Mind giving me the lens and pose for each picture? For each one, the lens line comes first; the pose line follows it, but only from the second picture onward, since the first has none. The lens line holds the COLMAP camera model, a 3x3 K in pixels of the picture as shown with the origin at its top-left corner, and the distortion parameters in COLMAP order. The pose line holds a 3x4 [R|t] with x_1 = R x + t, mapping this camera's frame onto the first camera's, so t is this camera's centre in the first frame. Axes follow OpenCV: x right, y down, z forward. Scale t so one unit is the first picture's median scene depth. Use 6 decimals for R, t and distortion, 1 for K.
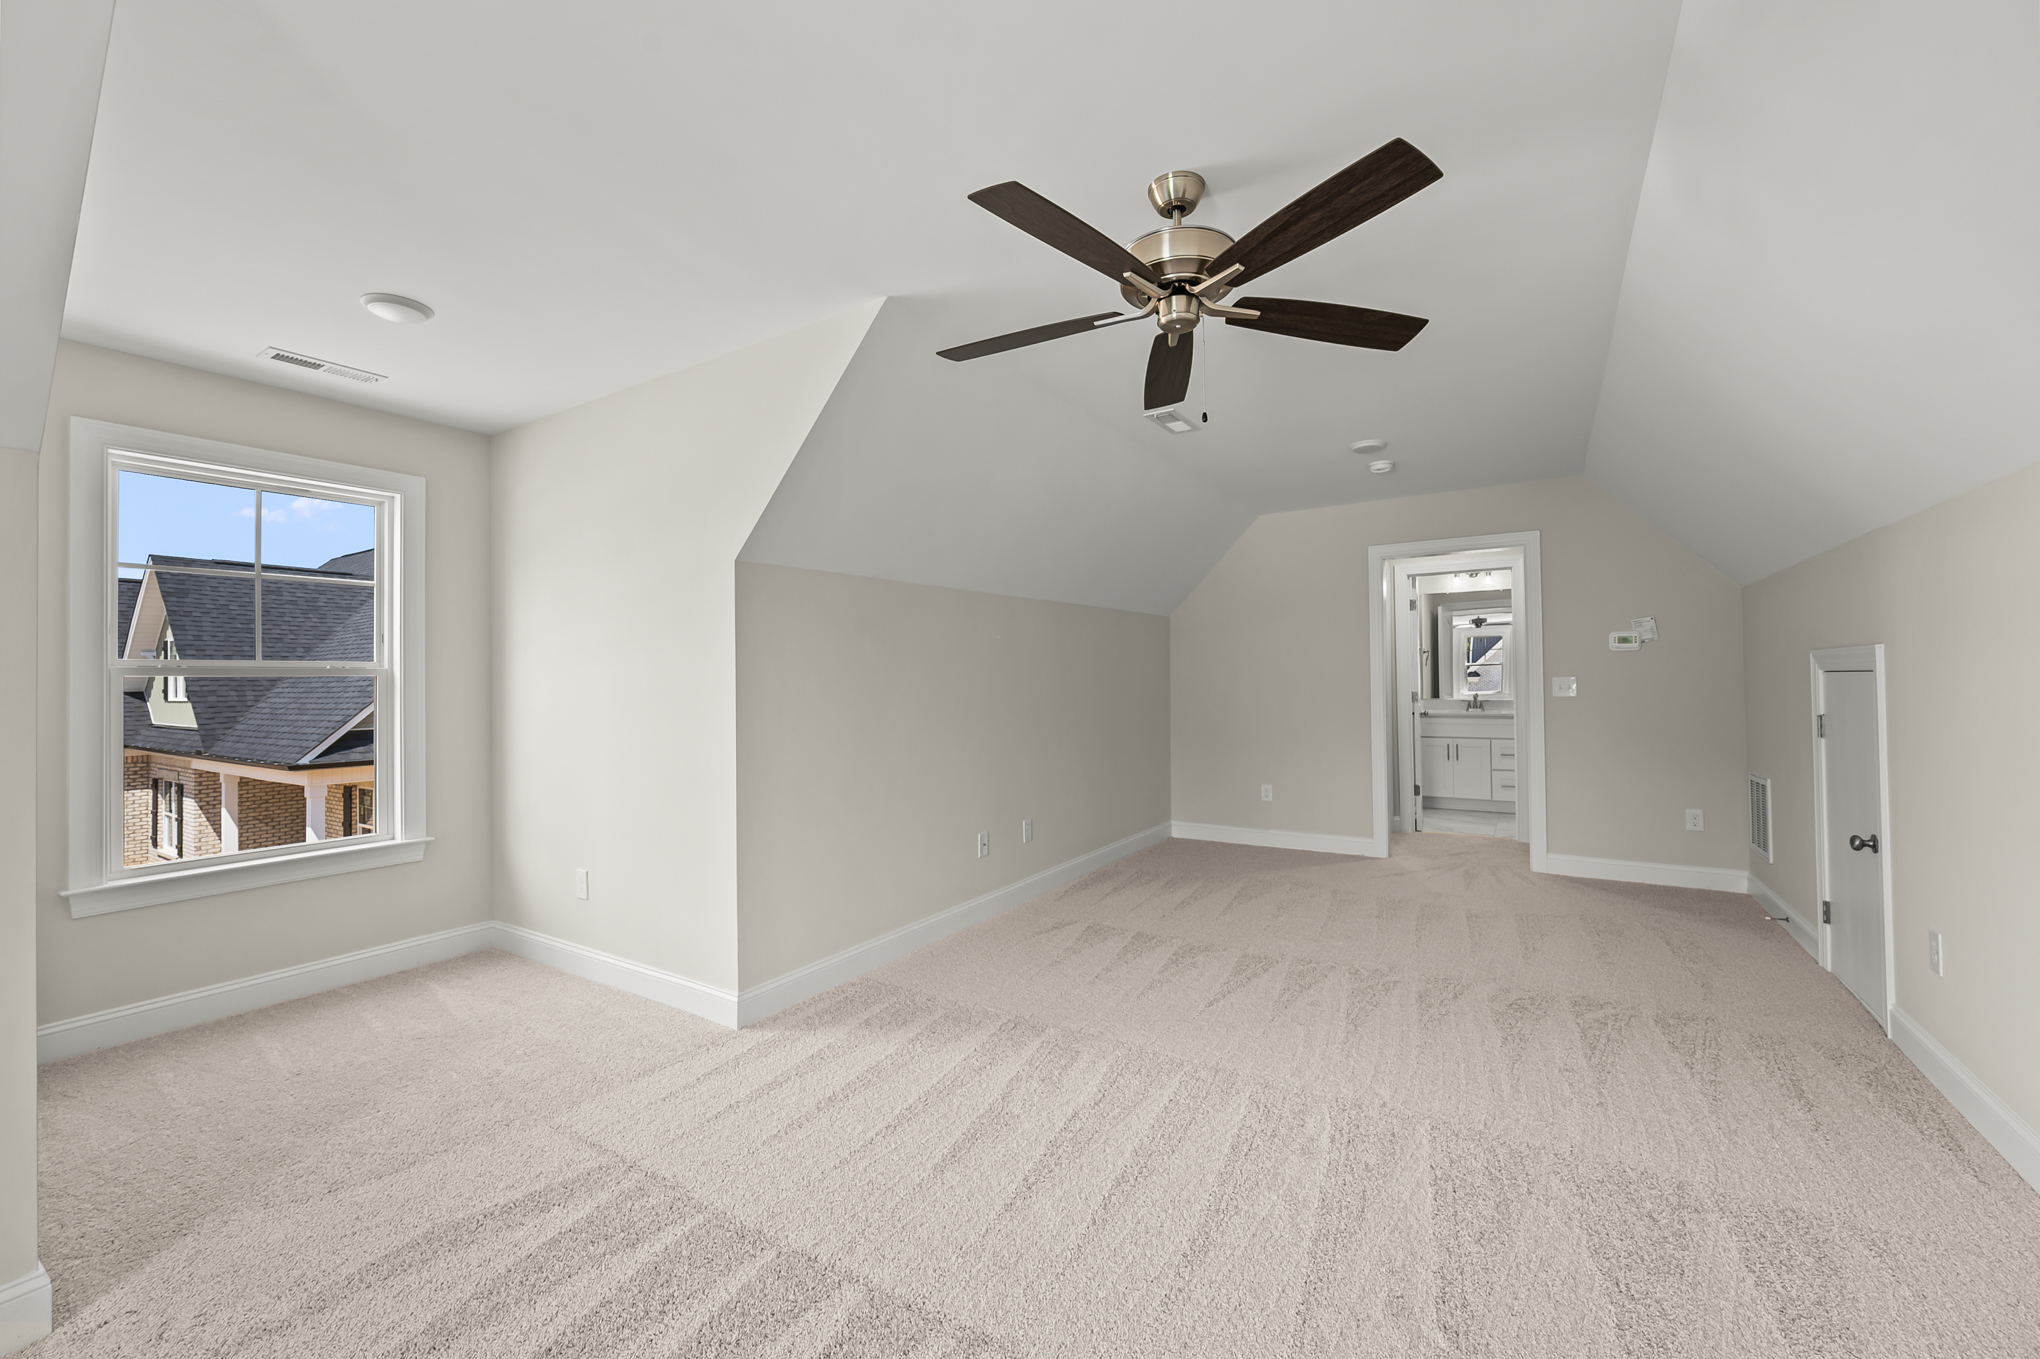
lens RADIAL K [[815.7, 0, 1020.2], [0, 815.7, 688.9], [0, 0, 1]] dist [-0.000815, 0.000040]
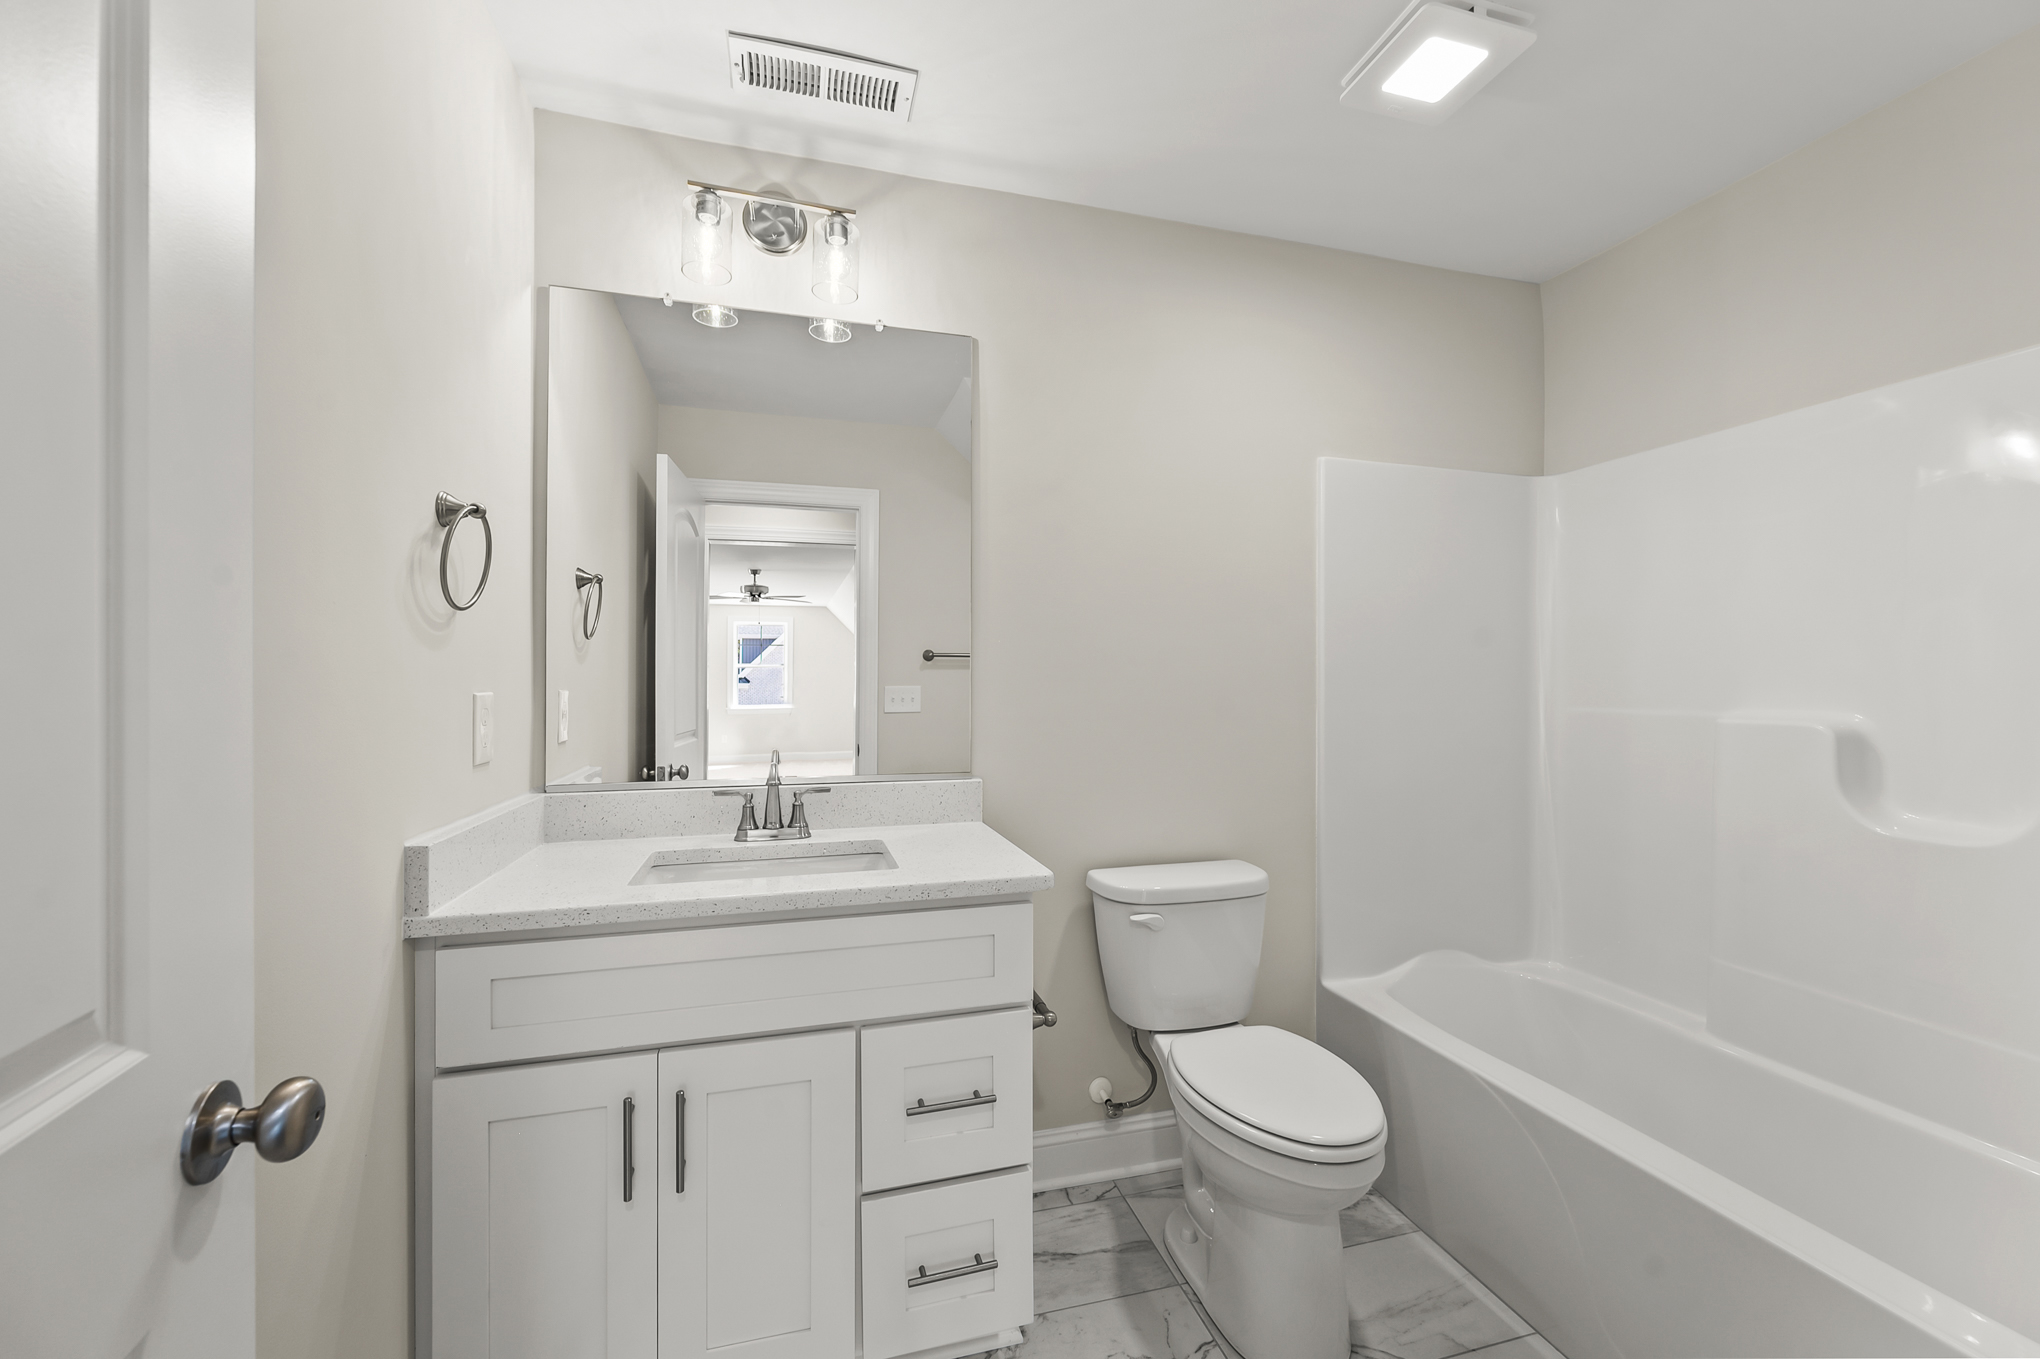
lens RADIAL K [[815.7, 0, 1020.2], [0, 815.7, 688.9], [0, 0, 1]] dist [-0.000815, 0.000040]
pose [[0.671962, -0.000679, 0.740585, 0.448635], [0.006749, 0.999964, -0.005207, -0.011750], [-0.740555, 0.008497, 0.671942, 0.816675]]
